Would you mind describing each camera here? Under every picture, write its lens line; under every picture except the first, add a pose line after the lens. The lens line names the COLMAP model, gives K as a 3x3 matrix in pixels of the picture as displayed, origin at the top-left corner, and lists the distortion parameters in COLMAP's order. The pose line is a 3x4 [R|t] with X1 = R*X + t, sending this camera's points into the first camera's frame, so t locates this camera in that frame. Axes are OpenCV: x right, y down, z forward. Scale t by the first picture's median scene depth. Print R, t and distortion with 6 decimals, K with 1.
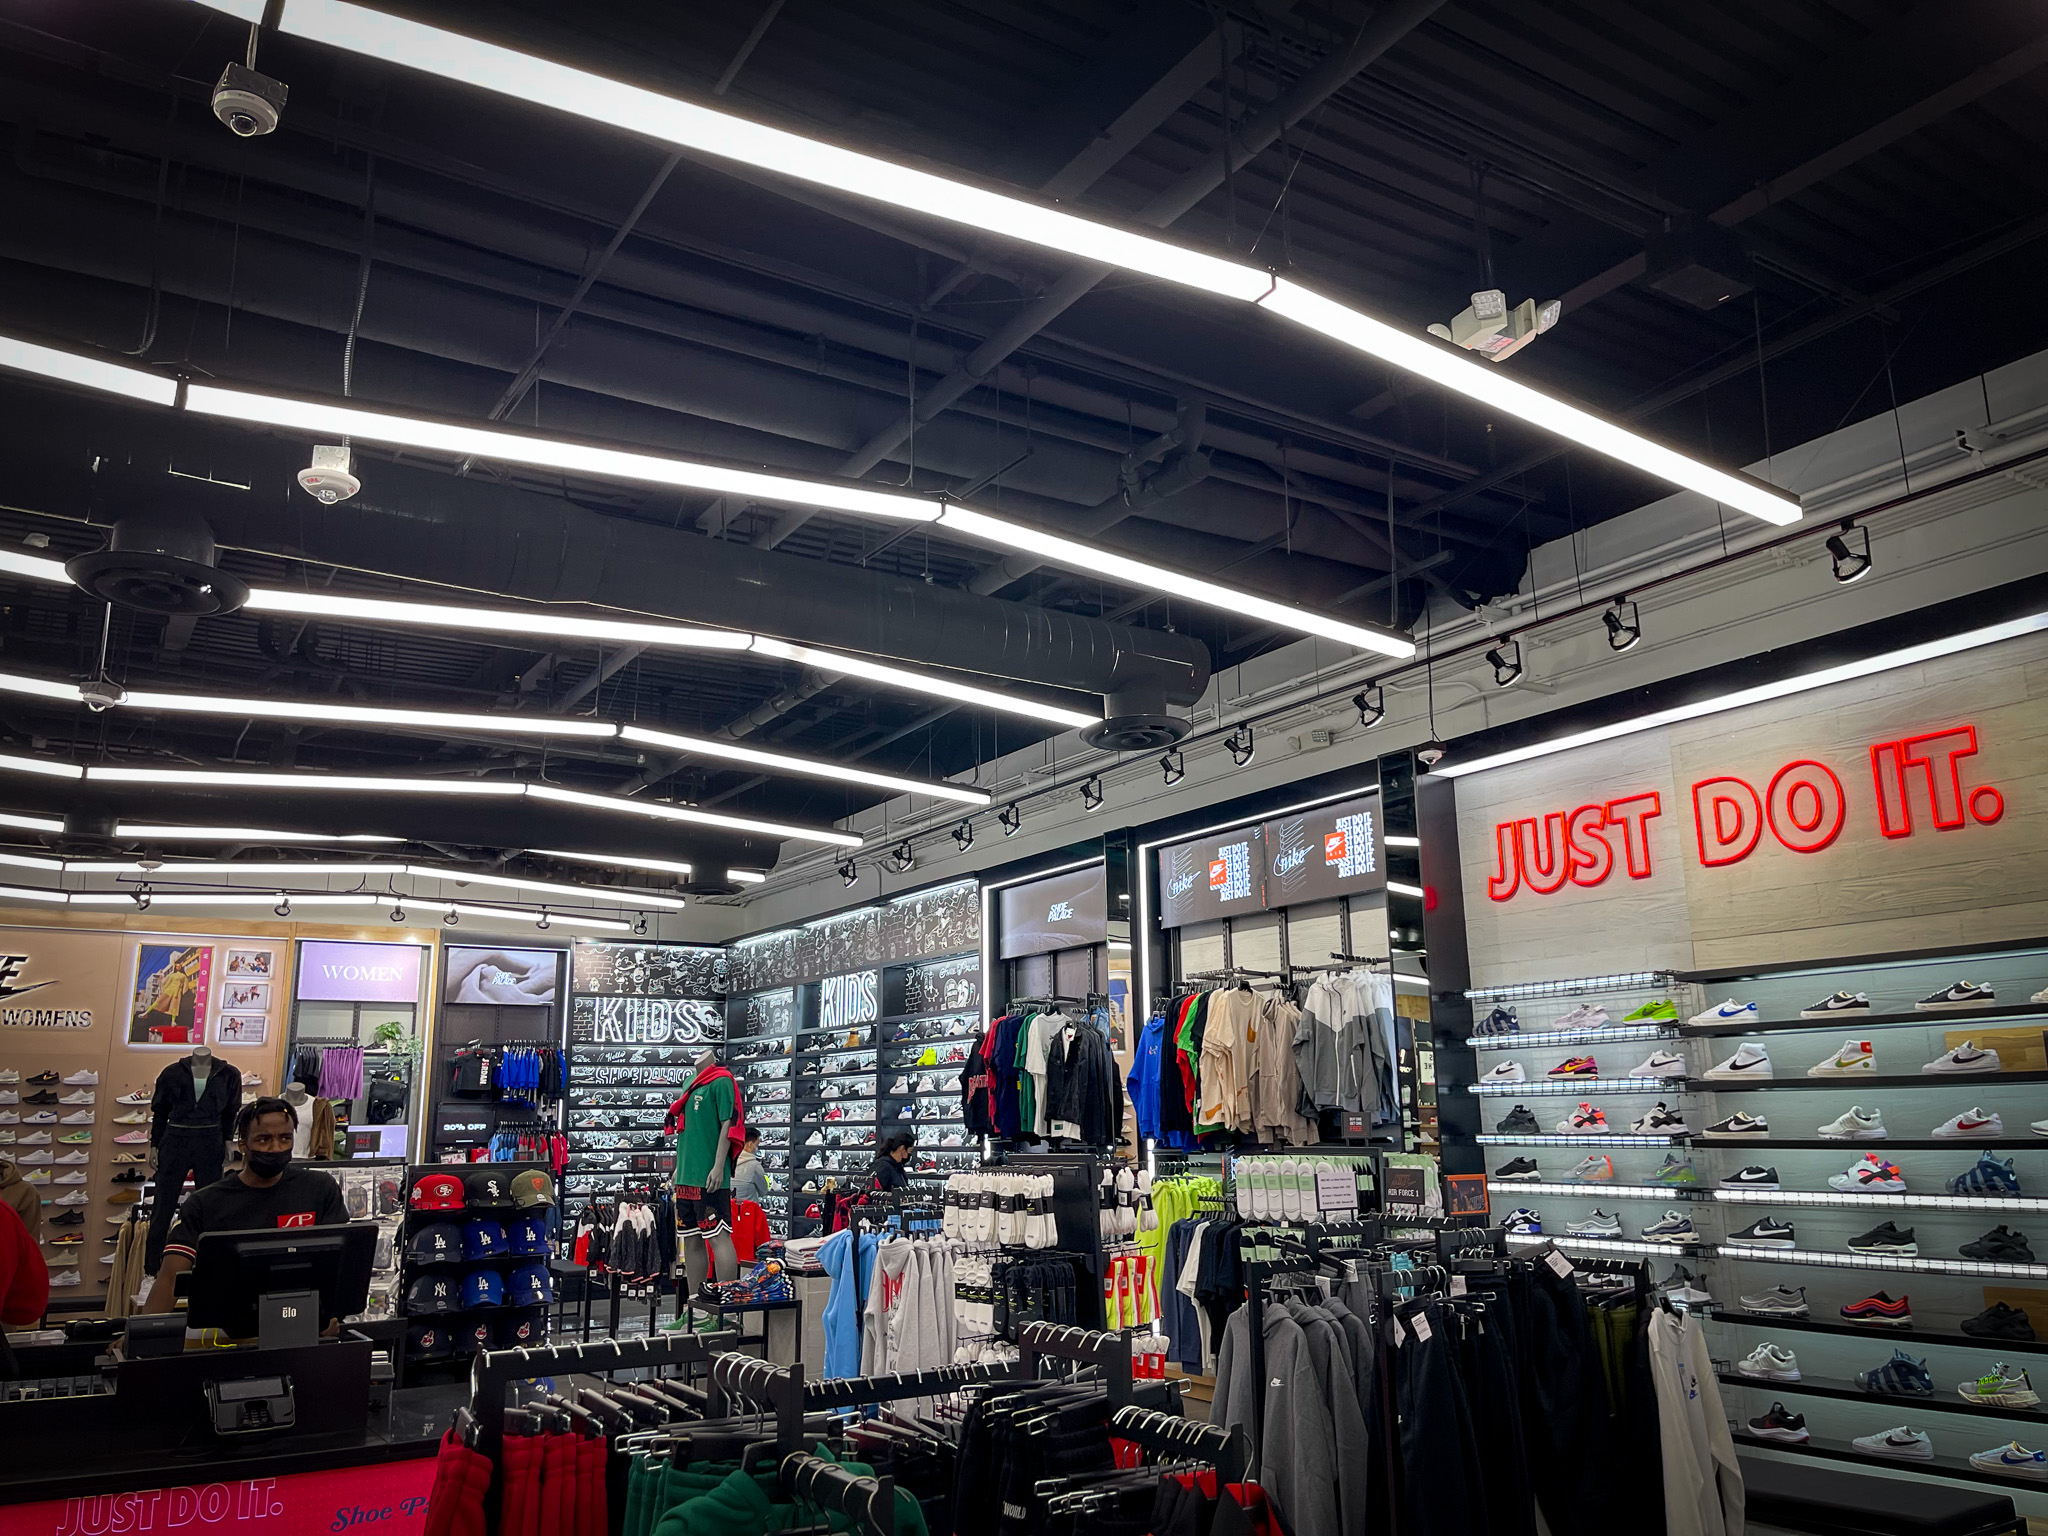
lens RADIAL K [[1571.7, 0, 1019.9], [0, 1571.7, 766.3], [0, 0, 1]] dist [0.058754, -0.064196]
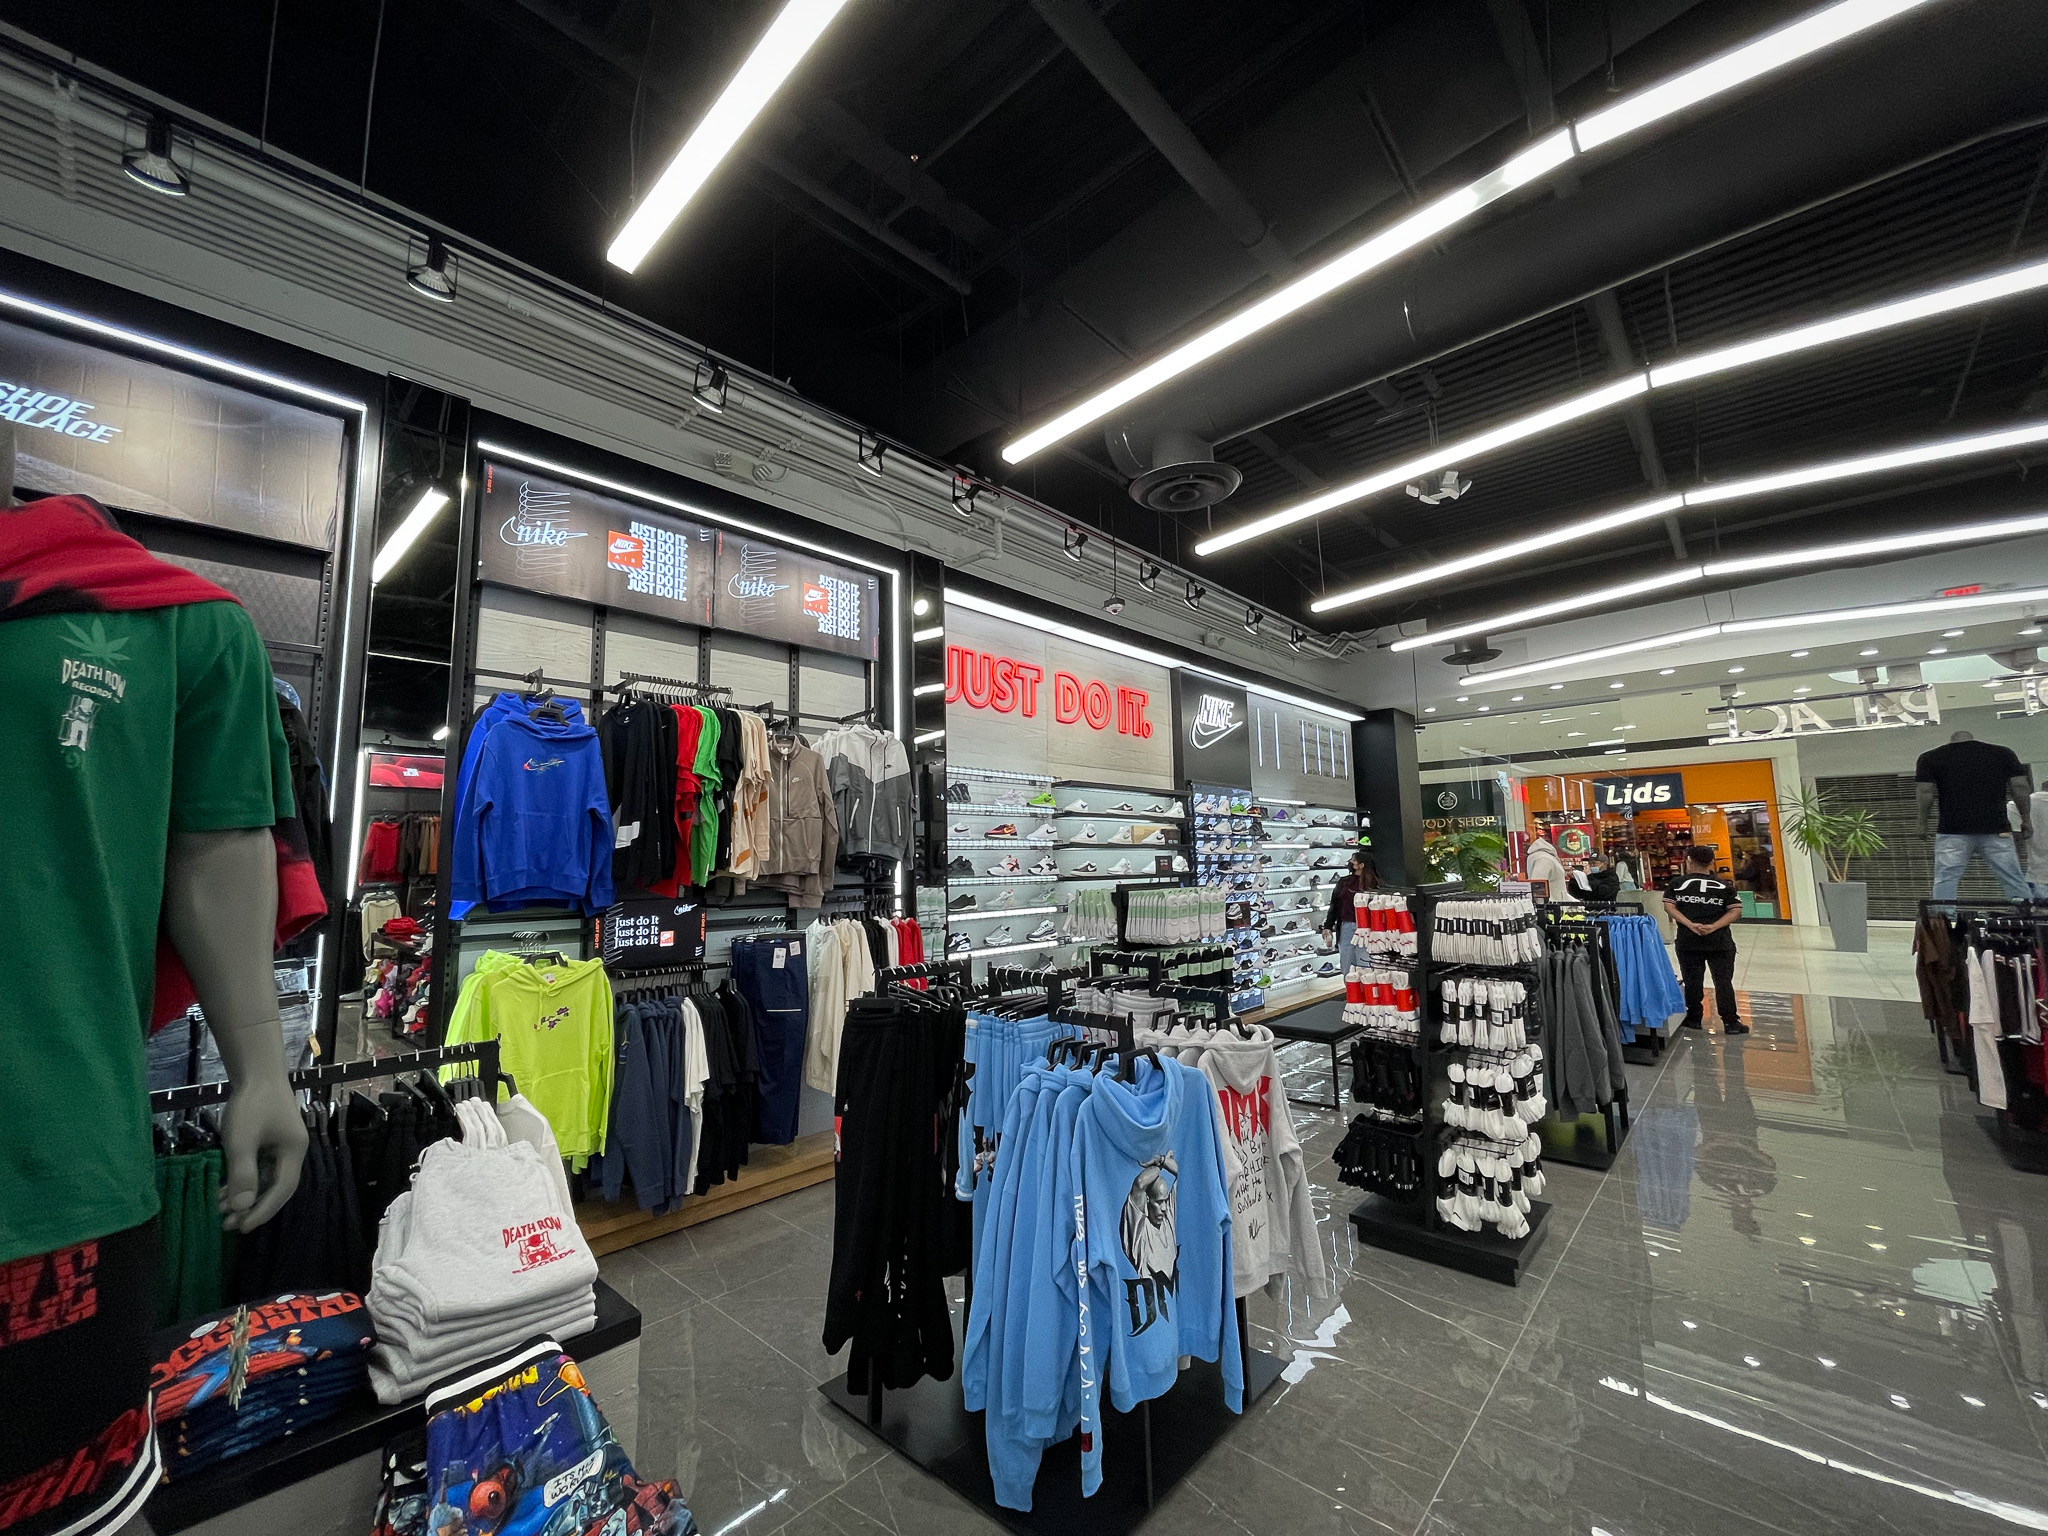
lens RADIAL K [[822.8, 0, 1027.4], [0, 822.8, 764.2], [0, 0, 1]] dist [-0.002151, 0.000819]
pose [[-0.268333, 0.131799, 0.954268, -0.197762], [-0.193877, 0.962938, -0.187513, 0.137846], [-0.943615, -0.235327, -0.232835, 0.600657]]
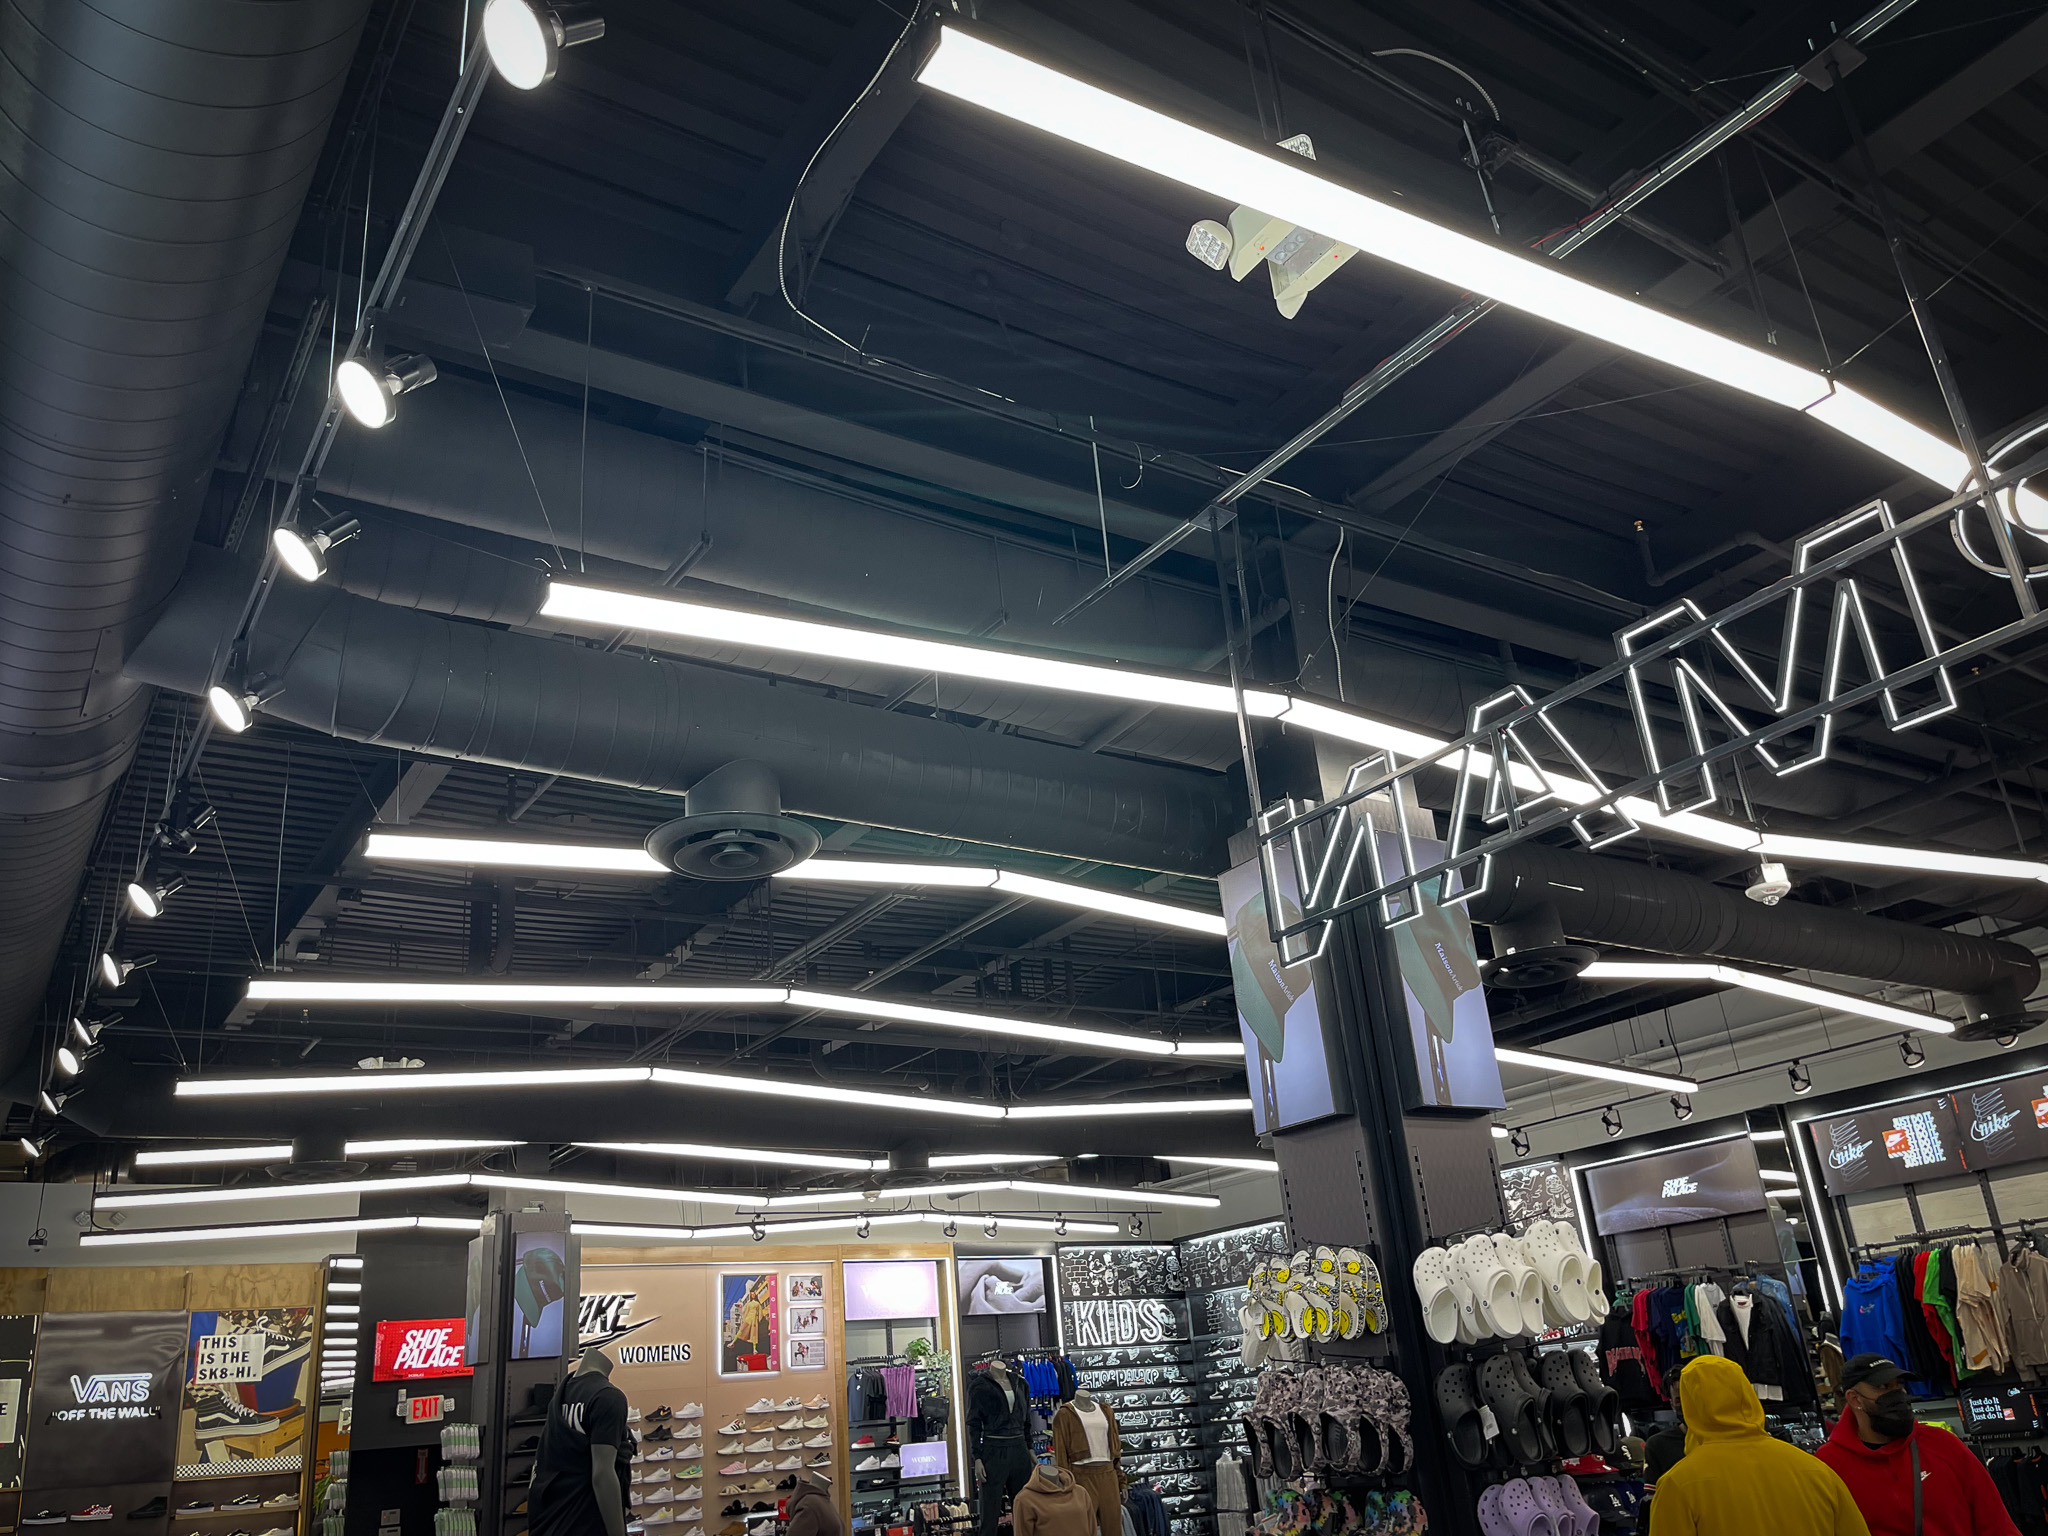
lens RADIAL K [[1571.7, 0, 1015.3], [0, 1571.7, 734.0], [0, 0, 1]] dist [0.058754, -0.064196]
pose [[0.997598, -0.054844, 0.042301, -0.373978], [0.061979, 0.979484, -0.191755, -0.028135], [-0.030917, 0.193916, 0.980531, -0.122175]]
